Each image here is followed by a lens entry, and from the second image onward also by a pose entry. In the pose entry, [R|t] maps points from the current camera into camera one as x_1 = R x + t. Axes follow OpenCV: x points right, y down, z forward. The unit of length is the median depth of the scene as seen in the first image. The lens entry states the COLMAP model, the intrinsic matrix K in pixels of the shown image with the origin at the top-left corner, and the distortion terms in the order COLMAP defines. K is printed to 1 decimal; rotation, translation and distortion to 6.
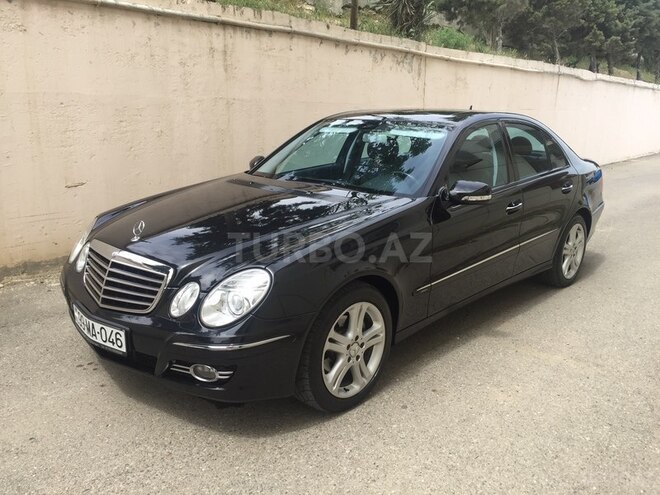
lens RADIAL K [[565.4, 0, 330.0], [0, 565.4, 247.5], [0, 0, 1]] dist [0.094983, -0.137312]
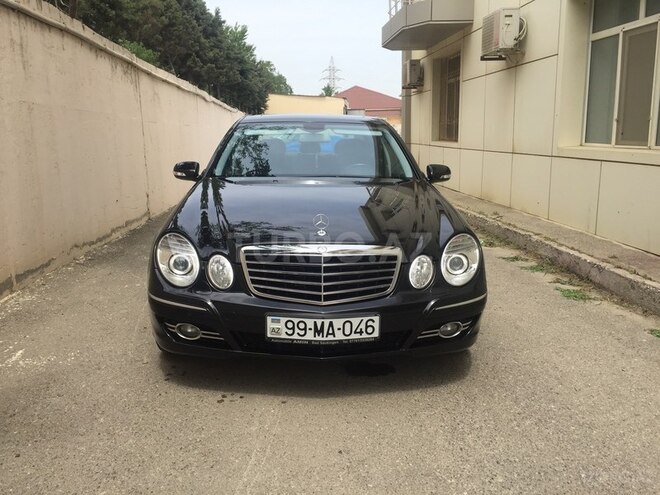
lens RADIAL K [[565.0, 0, 330.0], [0, 565.0, 247.5], [0, 0, 1]] dist [0.085905, -0.123528]
pose [[0.692874, -0.155645, 0.704060, -0.678797], [0.183071, 0.982403, 0.037015, -0.015364], [-0.697432, 0.103247, 0.709175, 0.204720]]
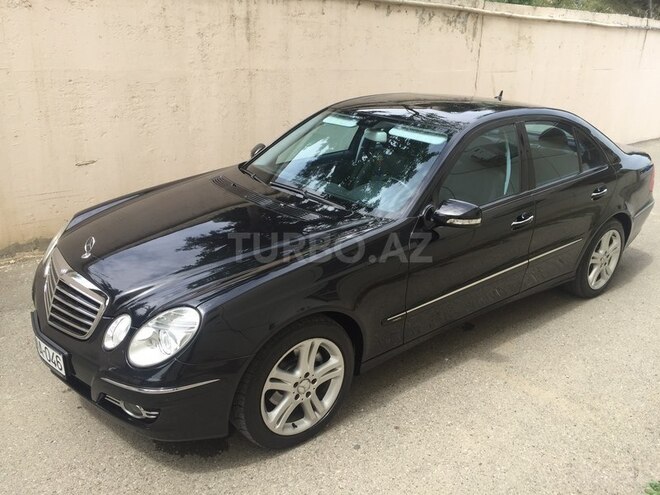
lens RADIAL K [[565.0, 0, 330.0], [0, 565.0, 247.5], [0, 0, 1]] dist [0.085905, -0.123528]
pose [[0.990000, 0.061624, -0.126899, 0.128393], [-0.048147, 0.993130, 0.106653, -0.101879], [0.132600, -0.099477, 0.986165, 0.066002]]
